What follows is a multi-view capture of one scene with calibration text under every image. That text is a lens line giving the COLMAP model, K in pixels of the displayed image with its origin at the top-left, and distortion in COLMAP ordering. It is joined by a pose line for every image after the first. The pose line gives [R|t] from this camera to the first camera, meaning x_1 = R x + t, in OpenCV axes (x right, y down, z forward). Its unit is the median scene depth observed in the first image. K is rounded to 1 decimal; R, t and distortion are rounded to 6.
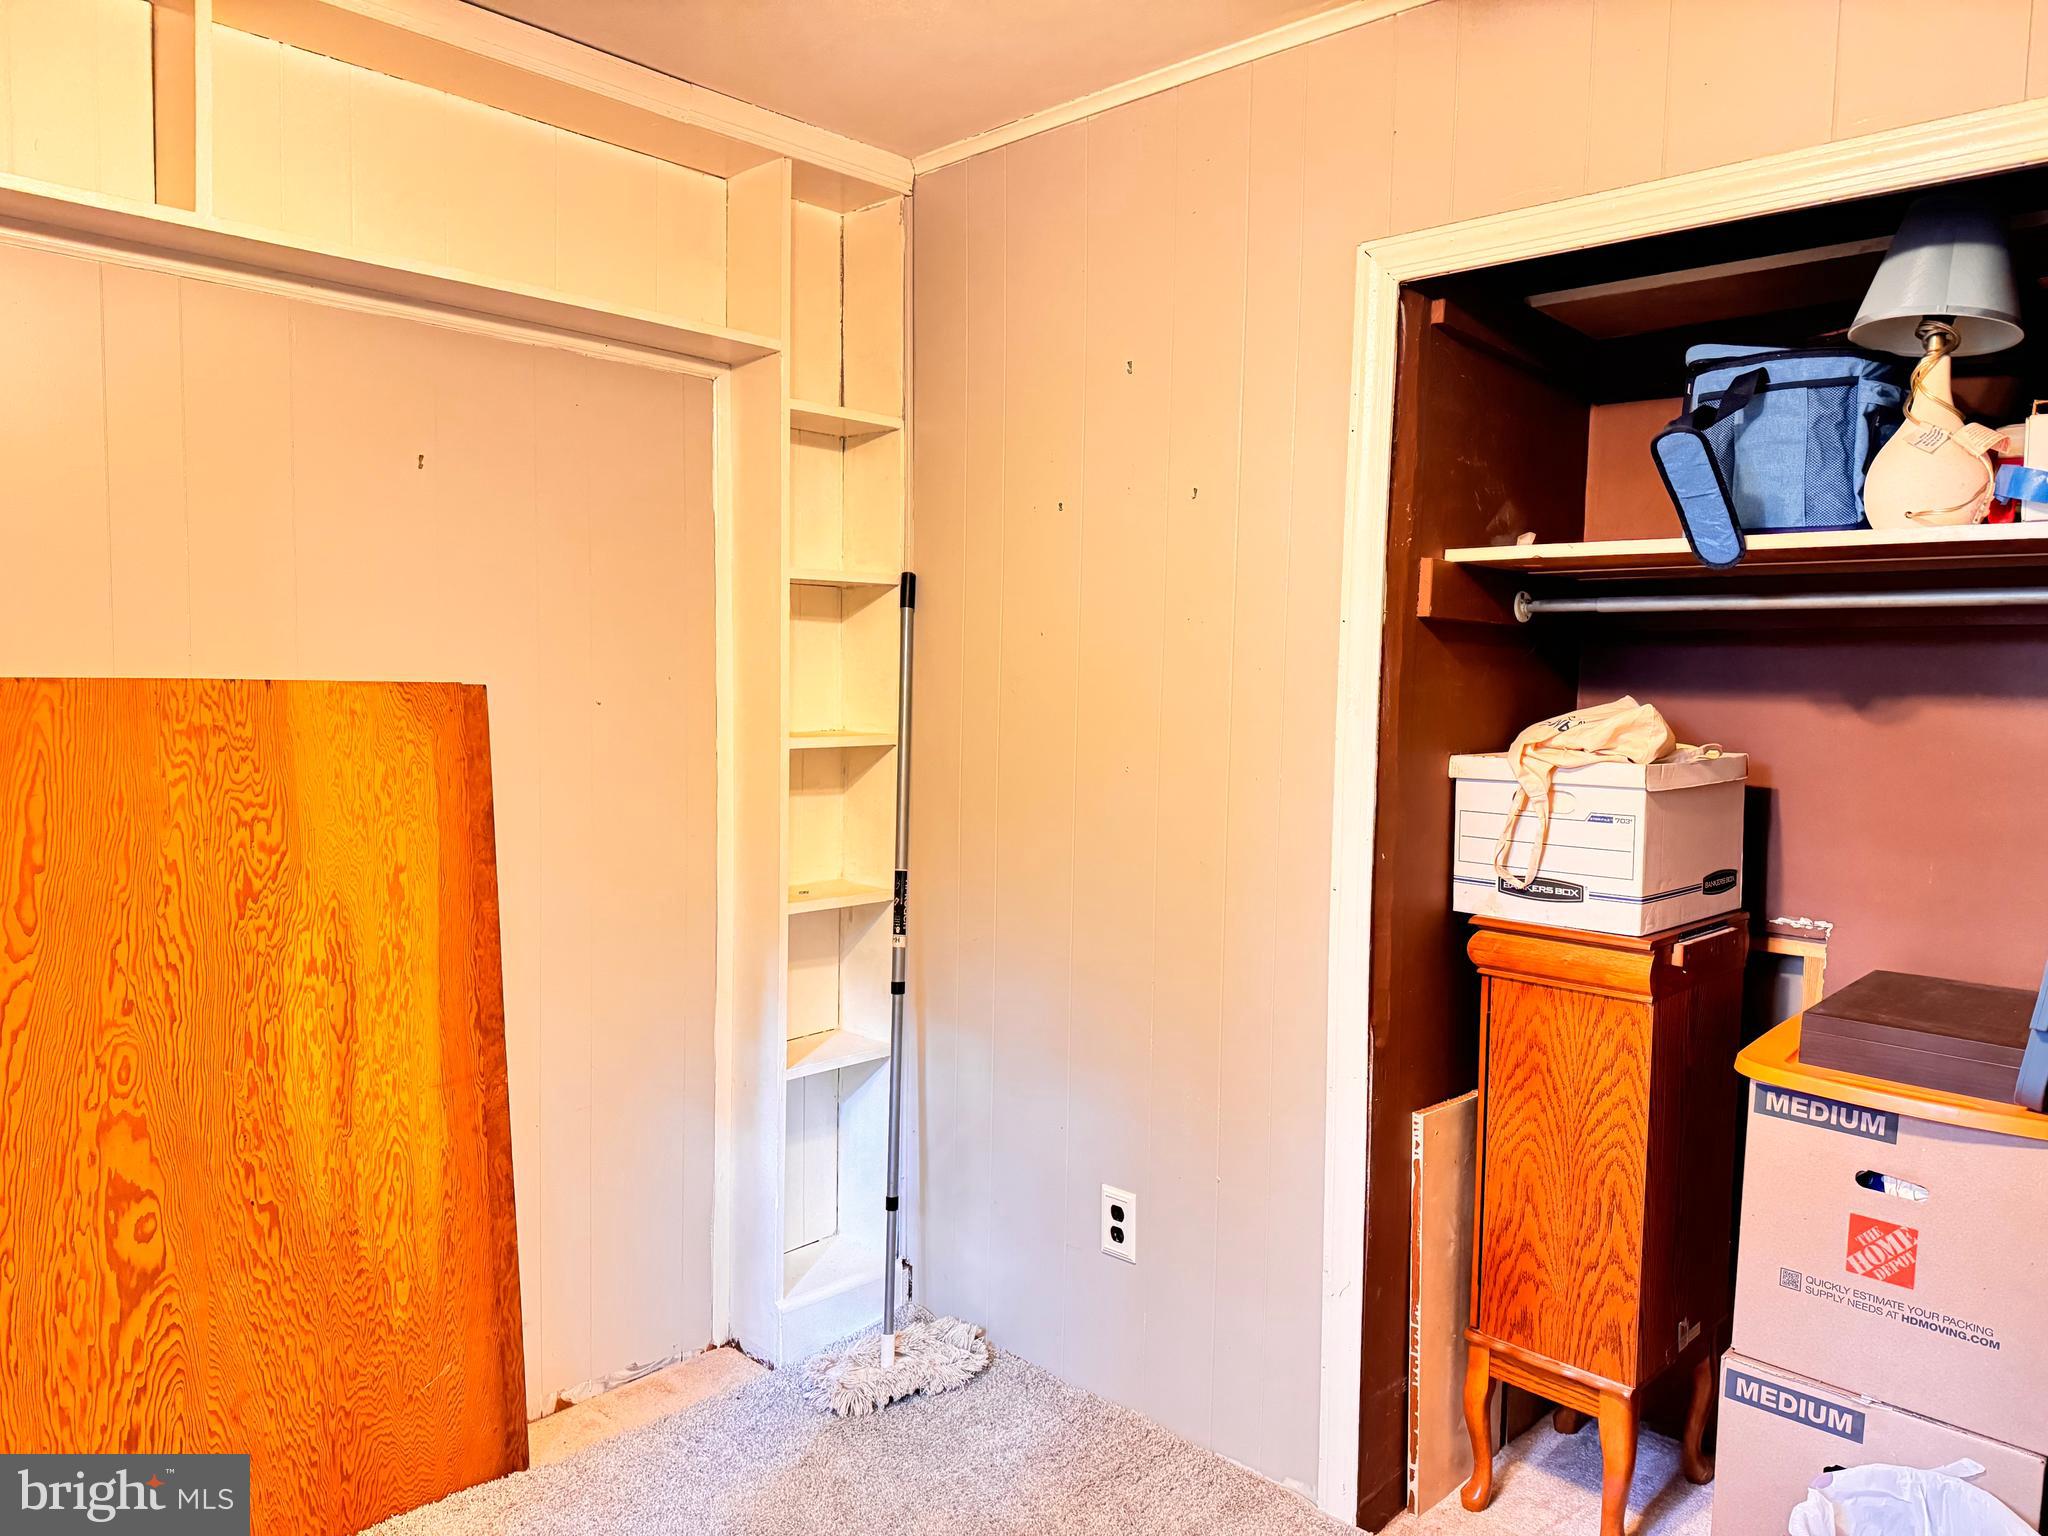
lens RADIAL K [[1431.6, 0, 1017.8], [0, 1431.6, 787.2], [0, 0, 1]] dist [0.066035, -0.075300]
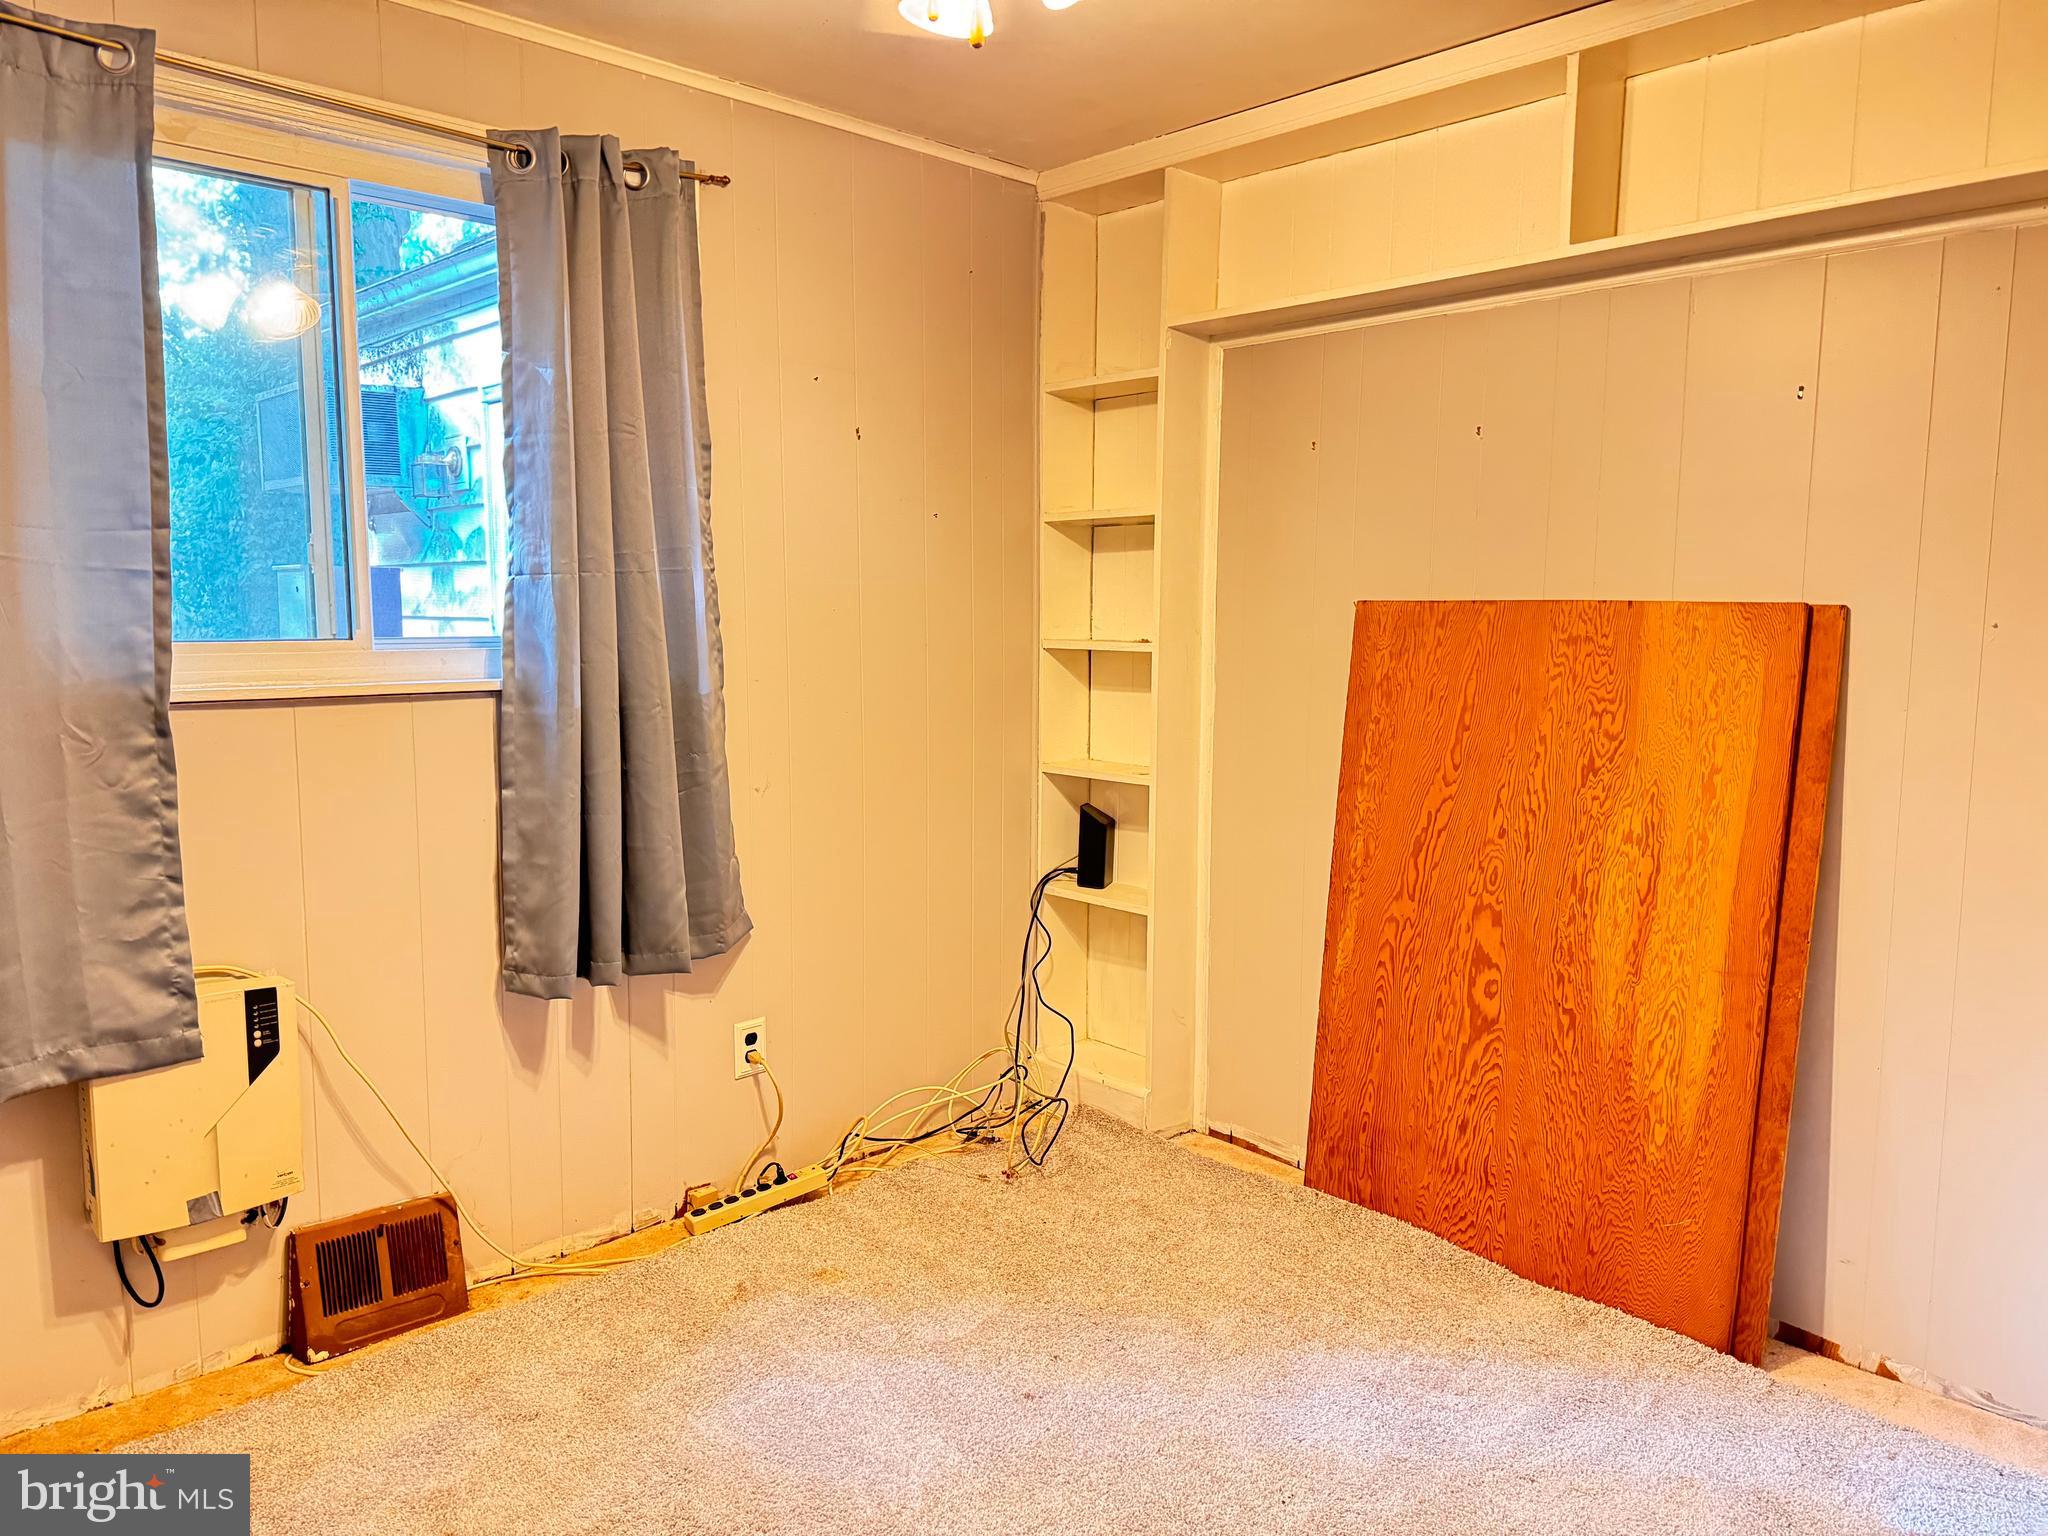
lens RADIAL K [[1431.6, 0, 1021.7], [0, 1431.6, 759.6], [0, 0, 1]] dist [0.066035, -0.075300]
pose [[-0.048172, 0.097850, -0.994035, 0.754017], [-0.082779, 0.991375, 0.101600, -0.022155], [0.995403, 0.087180, -0.039657, 0.546557]]
